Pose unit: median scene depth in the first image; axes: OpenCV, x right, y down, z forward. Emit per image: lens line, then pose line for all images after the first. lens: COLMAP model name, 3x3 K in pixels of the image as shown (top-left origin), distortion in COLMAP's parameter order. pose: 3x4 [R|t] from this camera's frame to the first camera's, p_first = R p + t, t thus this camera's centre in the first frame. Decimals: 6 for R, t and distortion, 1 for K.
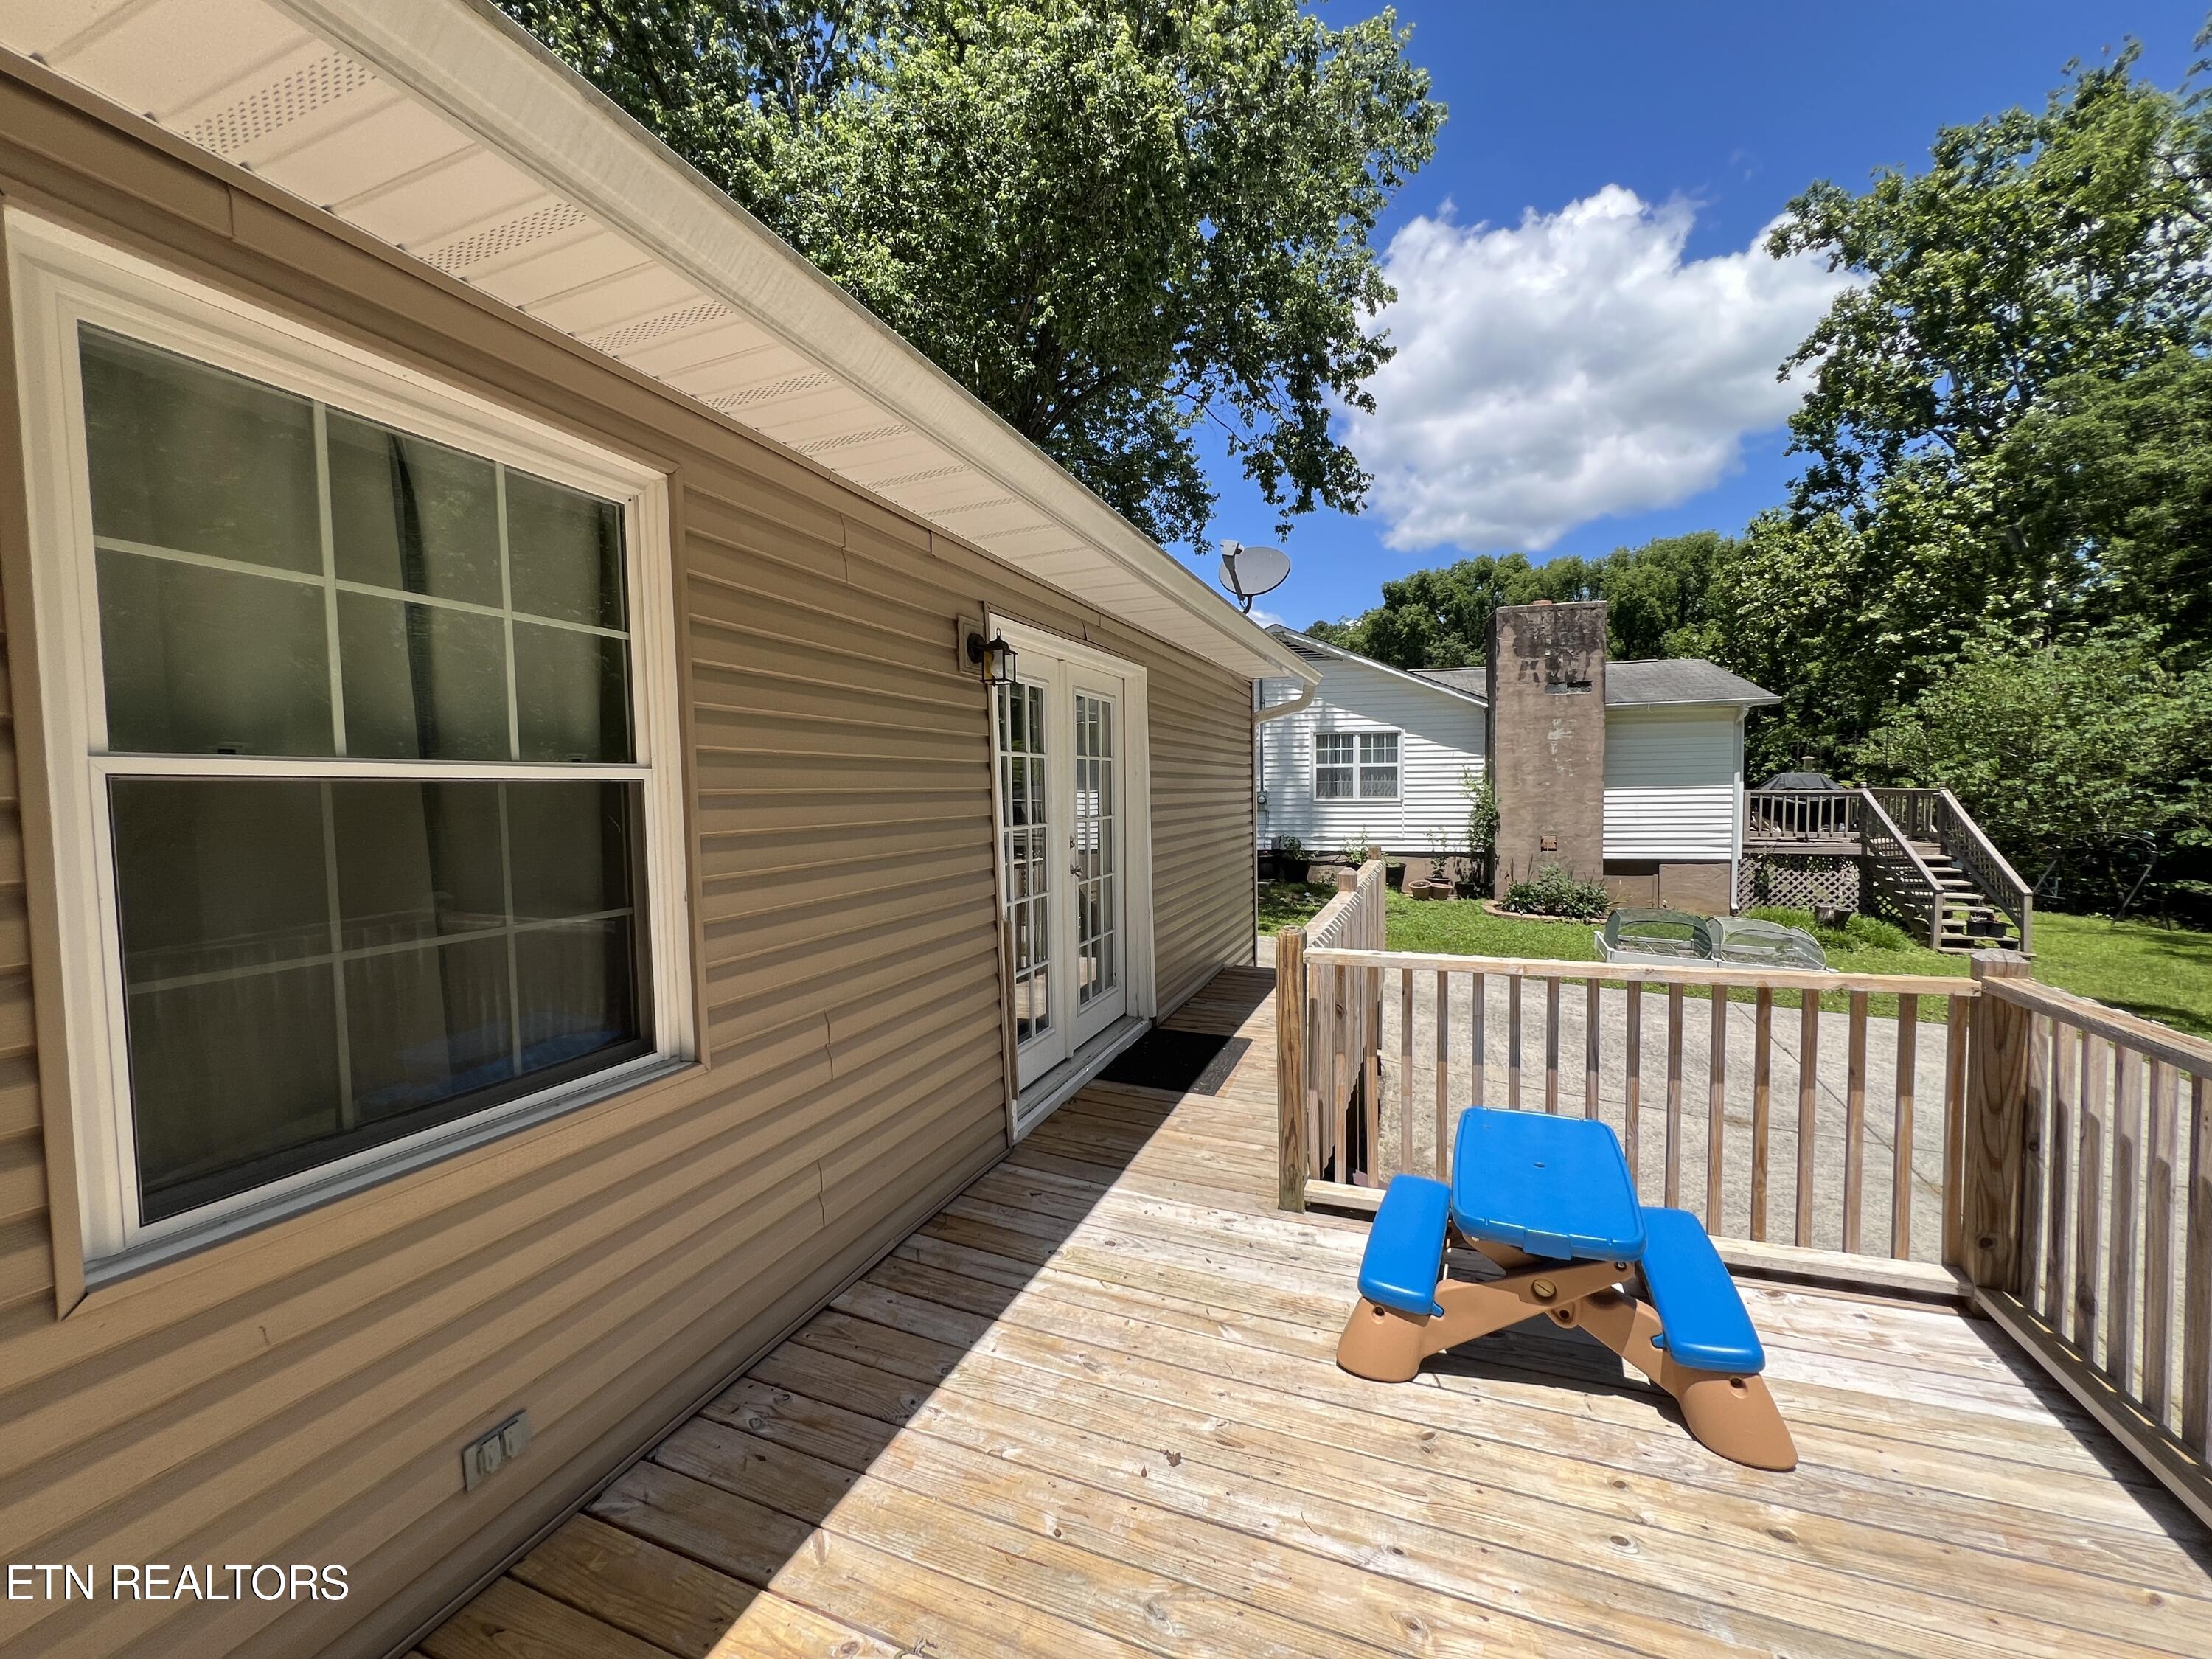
lens RADIAL K [[886.2, 0, 1106.0], [0, 886.2, 829.5], [0, 0, 1]] dist [-0.000850, 0.000670]
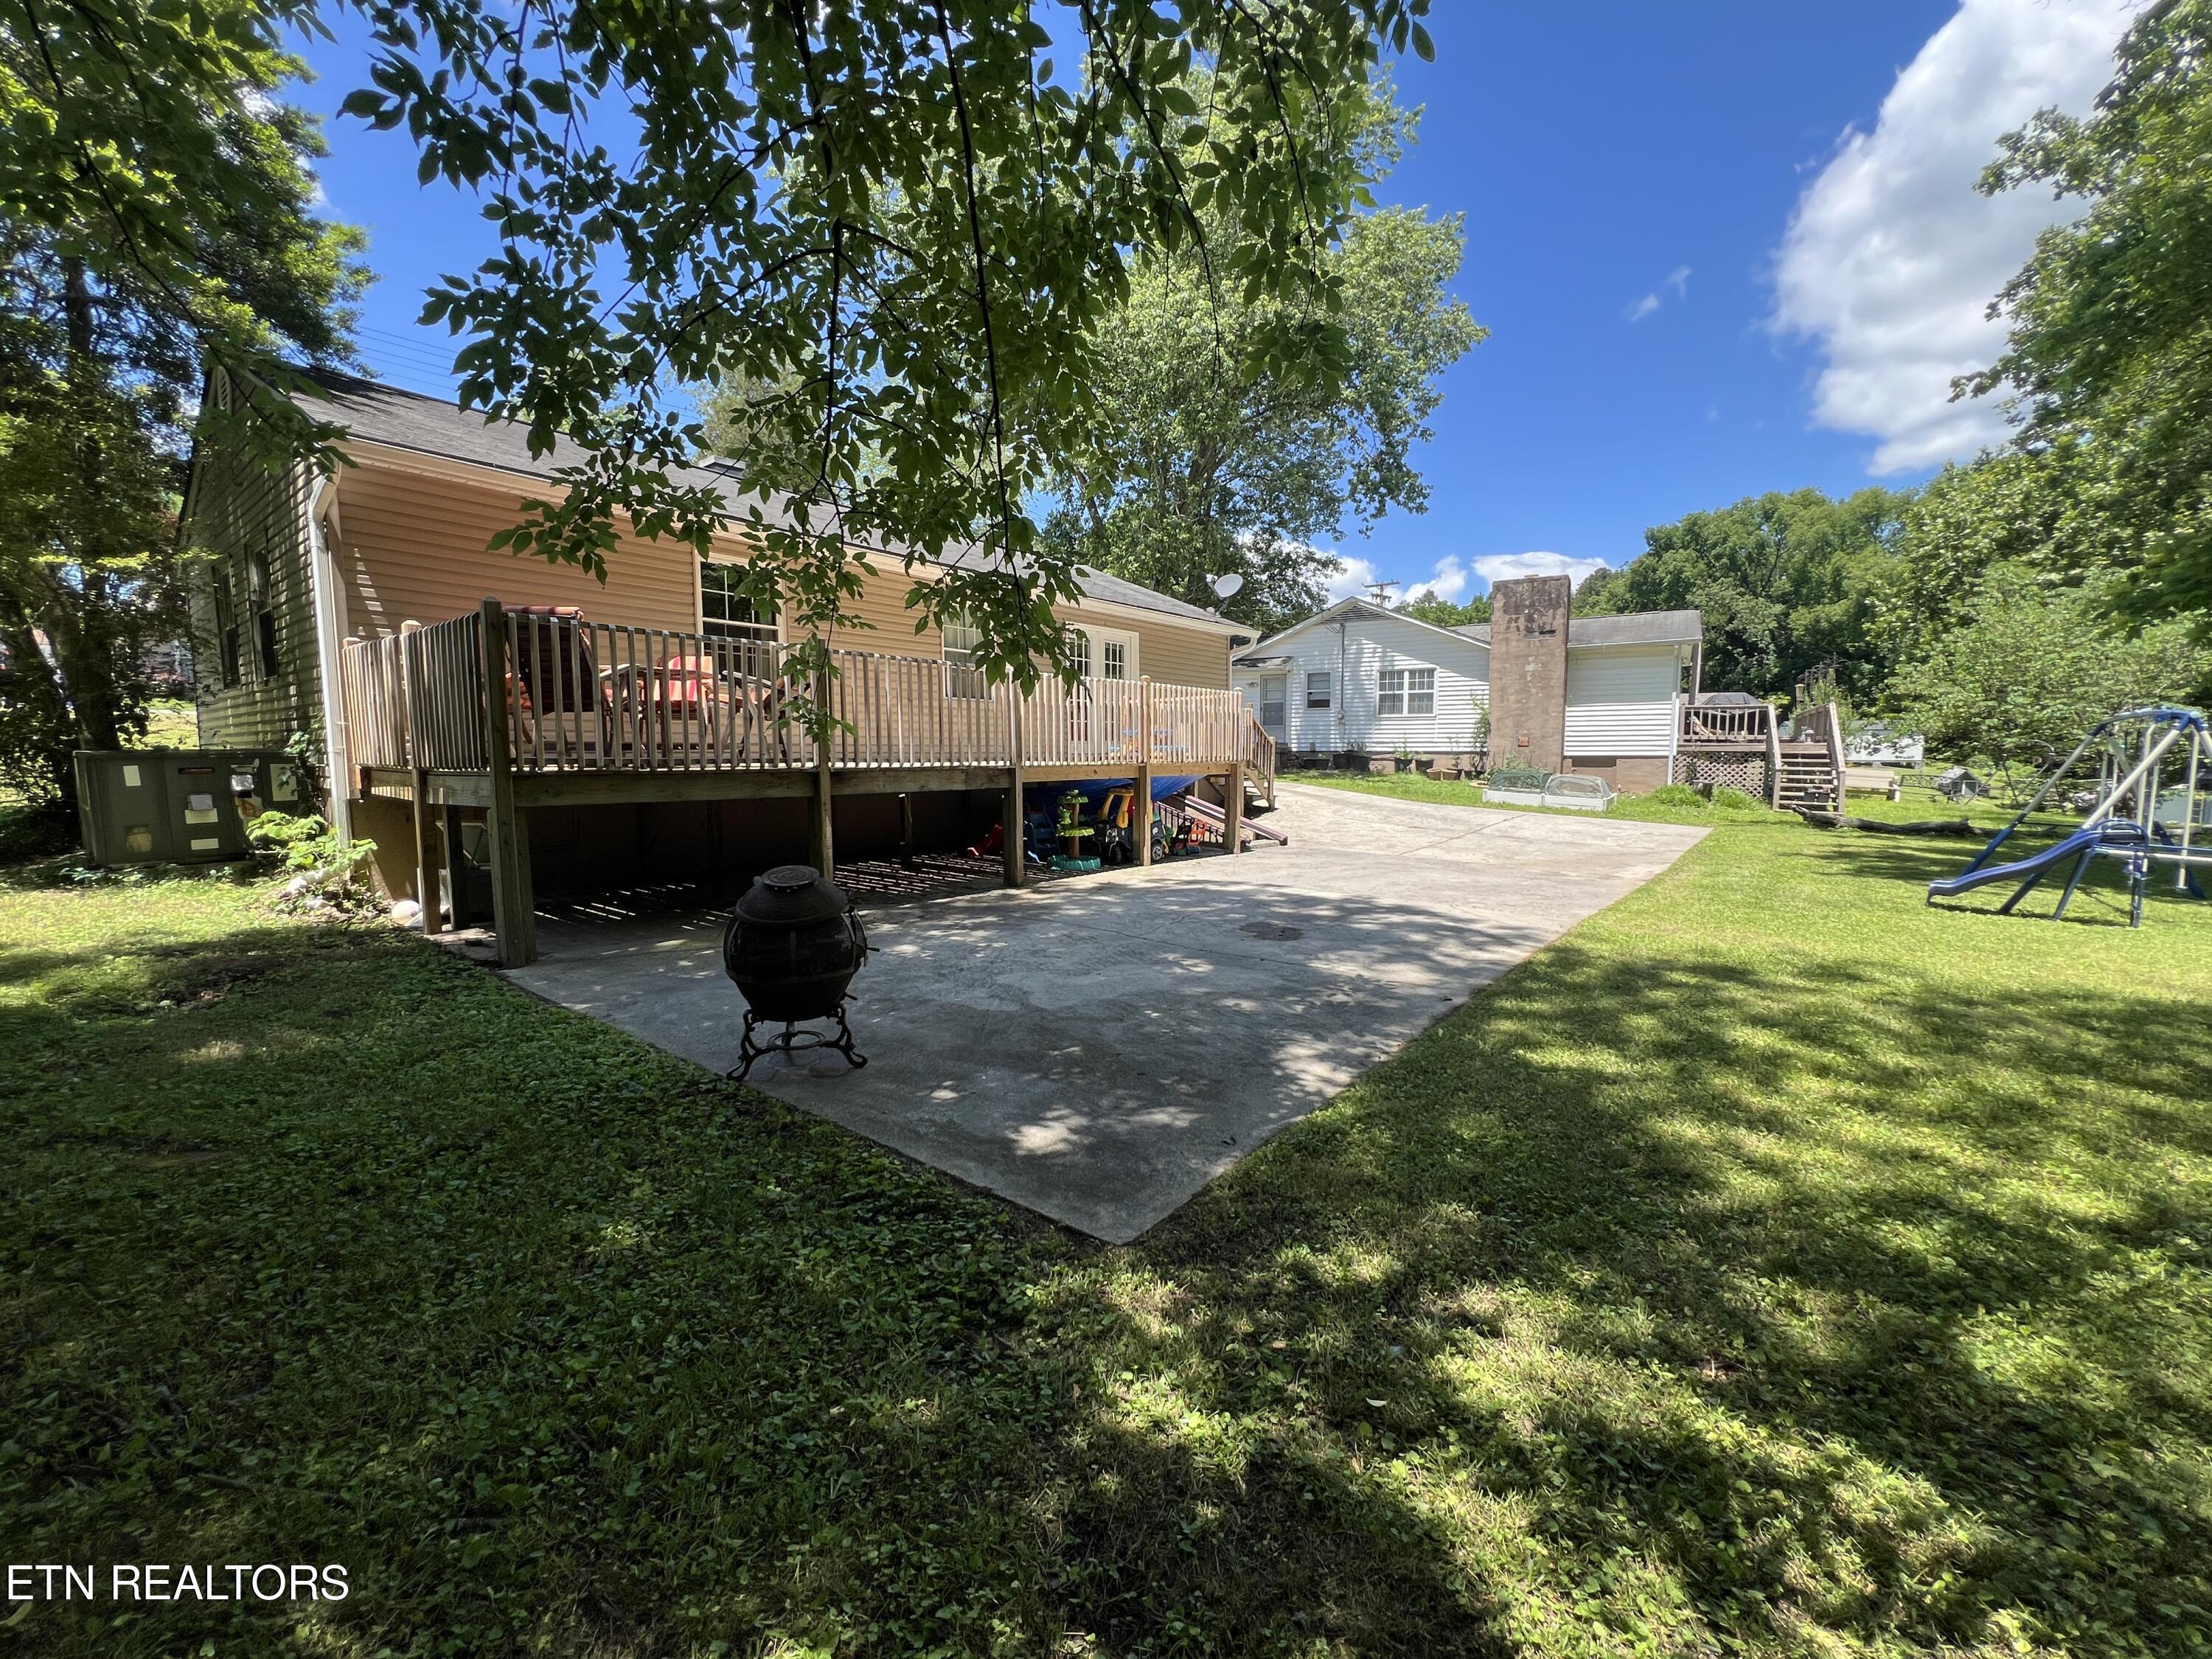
lens RADIAL K [[886.2, 0, 1106.0], [0, 886.2, 829.5], [0, 0, 1]] dist [-0.000850, 0.000670]
pose [[0.954294, 0.039024, -0.296312, 0.252917], [-0.026437, 0.998574, 0.046369, 0.099084], [0.297699, -0.036416, 0.953965, -0.547114]]
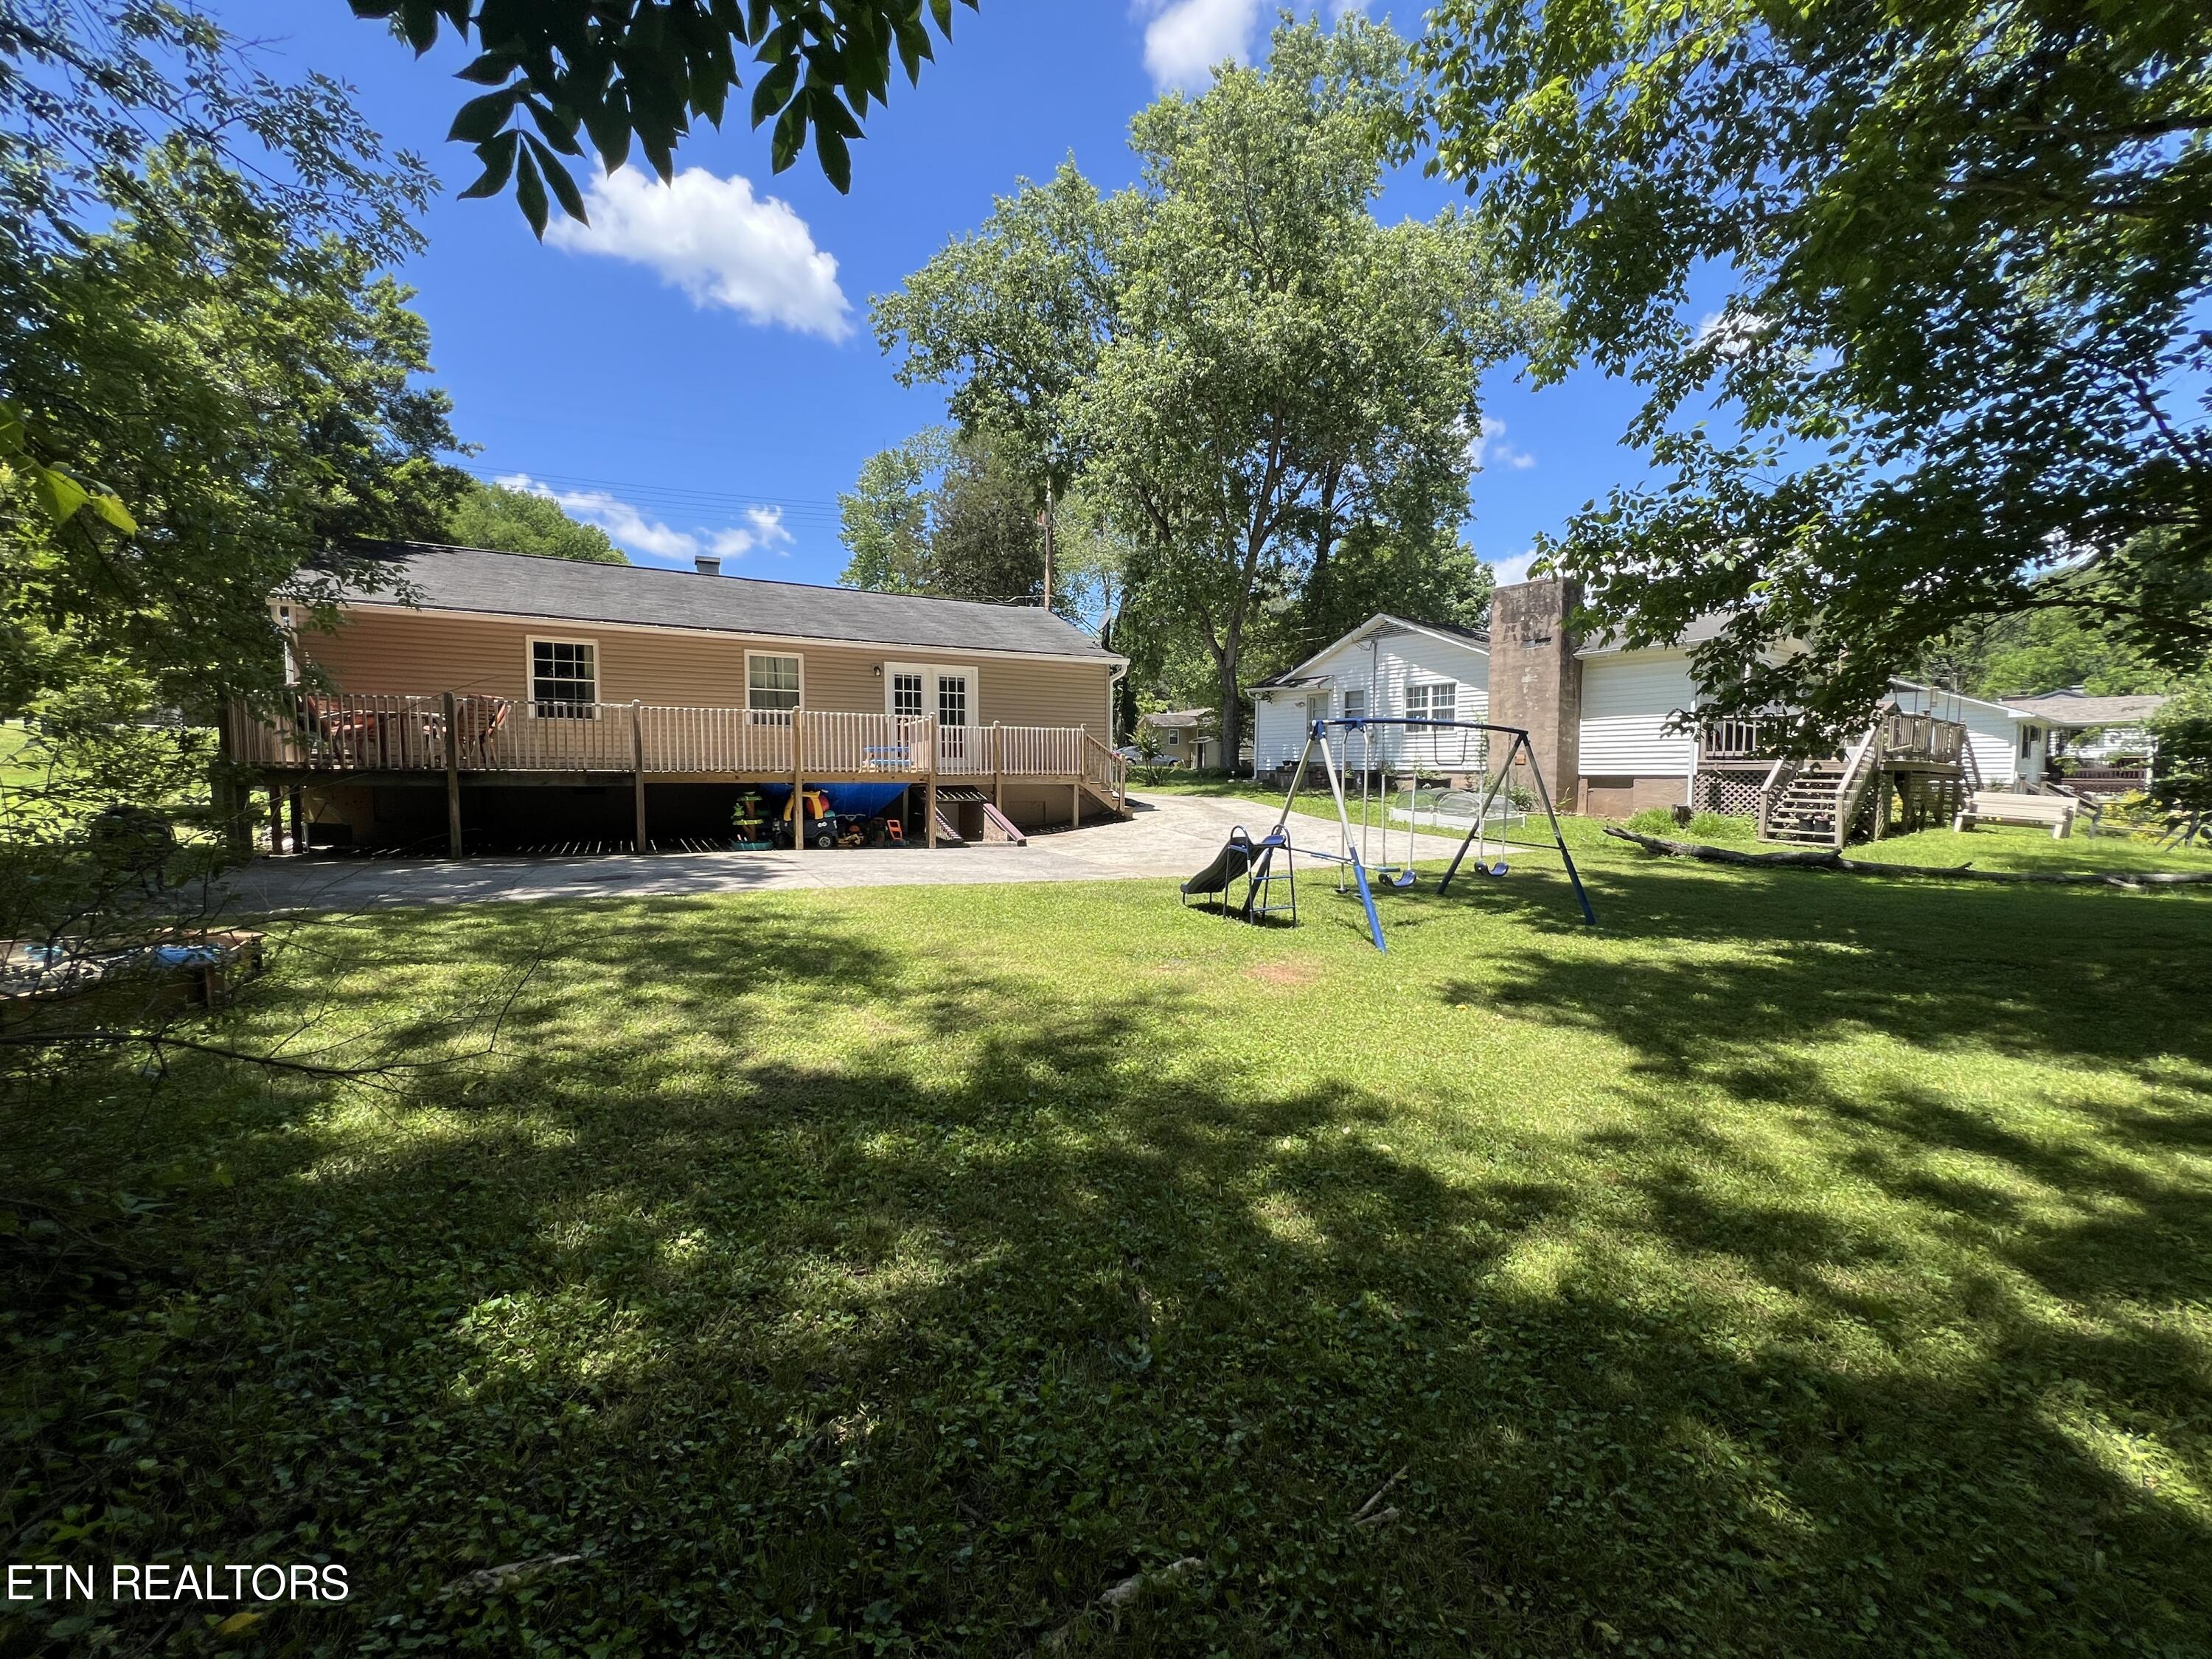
lens RADIAL K [[886.2, 0, 1106.0], [0, 886.2, 829.5], [0, 0, 1]] dist [-0.000850, 0.000670]
pose [[0.759791, 0.056607, -0.647699, 0.811608], [-0.044699, 0.998393, 0.034822, 0.092873], [0.648629, 0.002494, 0.761100, -0.396463]]
